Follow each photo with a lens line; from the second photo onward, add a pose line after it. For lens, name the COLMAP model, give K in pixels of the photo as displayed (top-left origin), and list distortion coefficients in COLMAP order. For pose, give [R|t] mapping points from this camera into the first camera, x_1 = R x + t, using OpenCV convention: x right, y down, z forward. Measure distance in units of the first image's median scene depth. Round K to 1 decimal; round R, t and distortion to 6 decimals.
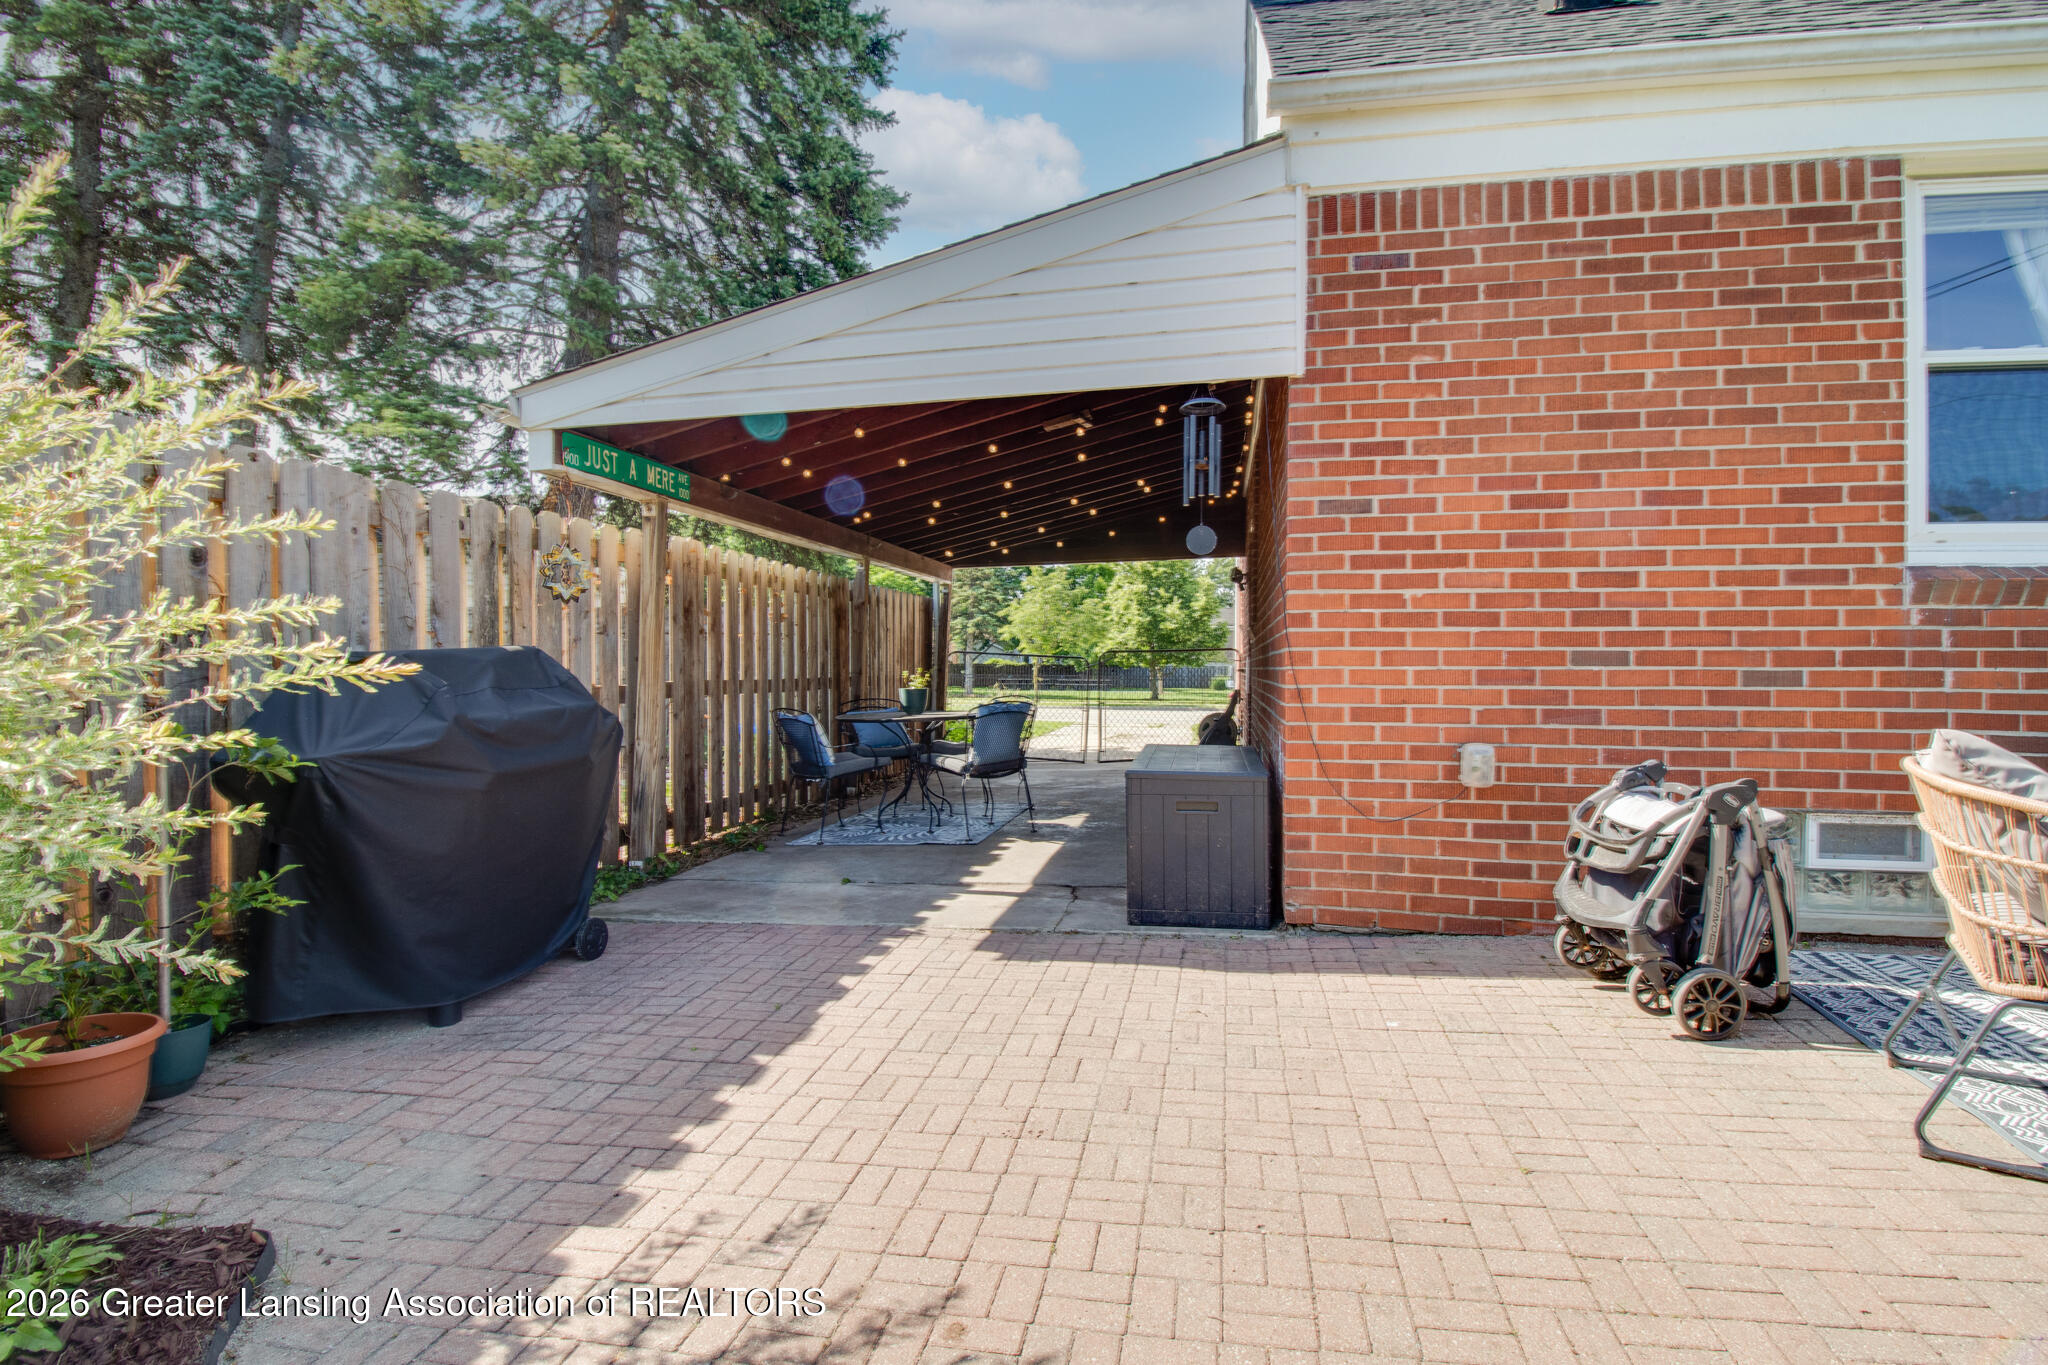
lens RADIAL K [[986.9, 0, 1015.7], [0, 986.9, 674.1], [0, 0, 1]] dist [0.000357, -0.016028]
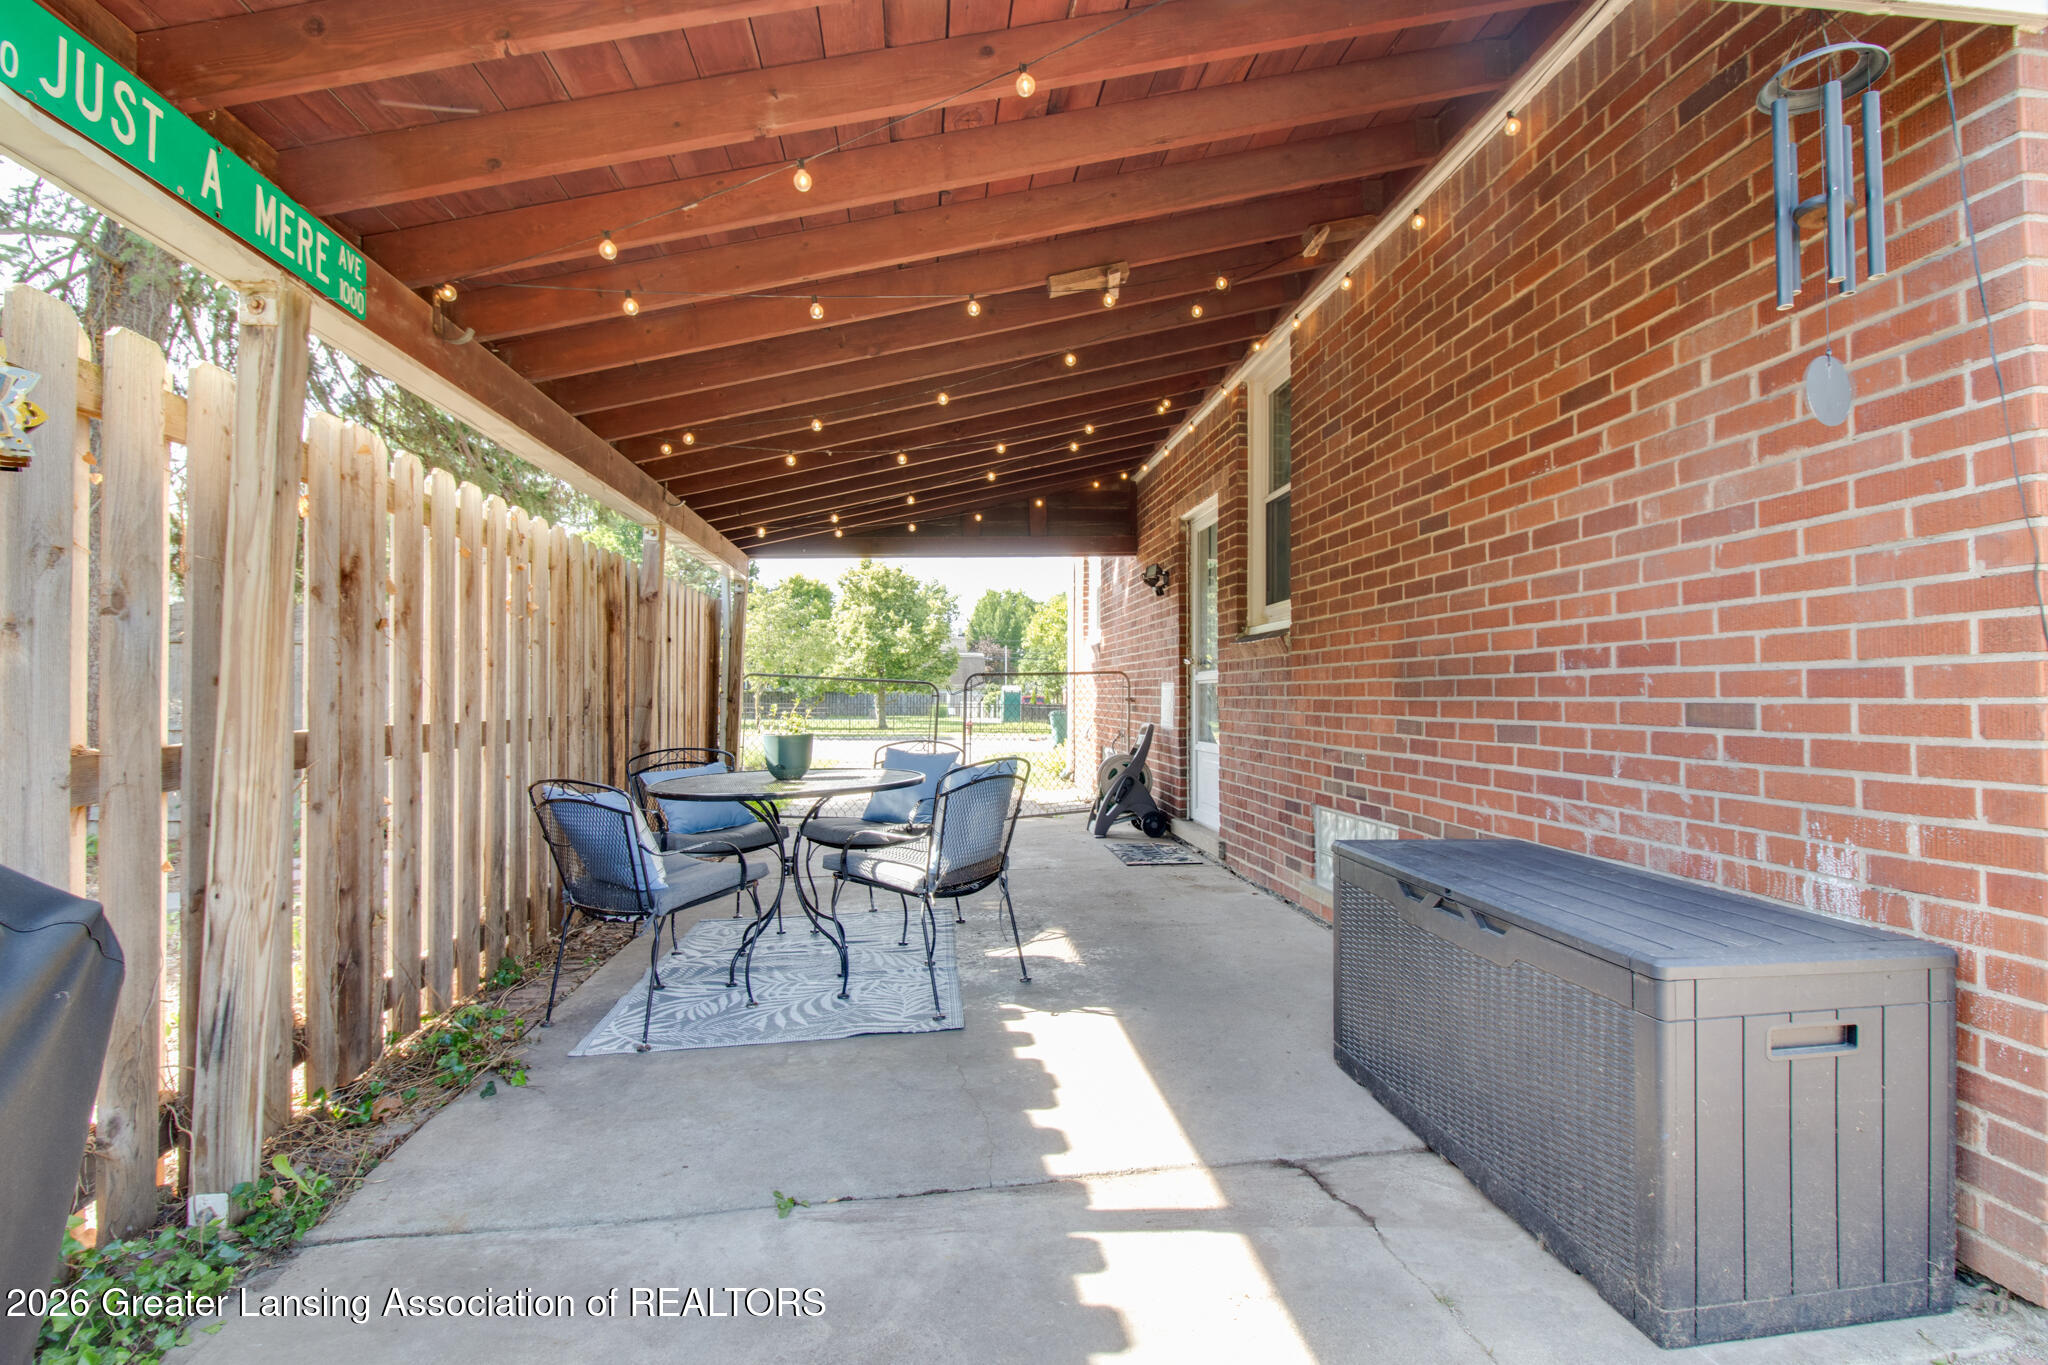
lens RADIAL K [[986.9, 0, 1015.7], [0, 986.9, 674.1], [0, 0, 1]] dist [0.000357, -0.016028]
pose [[0.953141, 0.003014, 0.302510, -0.162498], [0.005258, 0.999634, -0.026526, -0.004610], [-0.302479, 0.026873, 0.952777, 0.437632]]
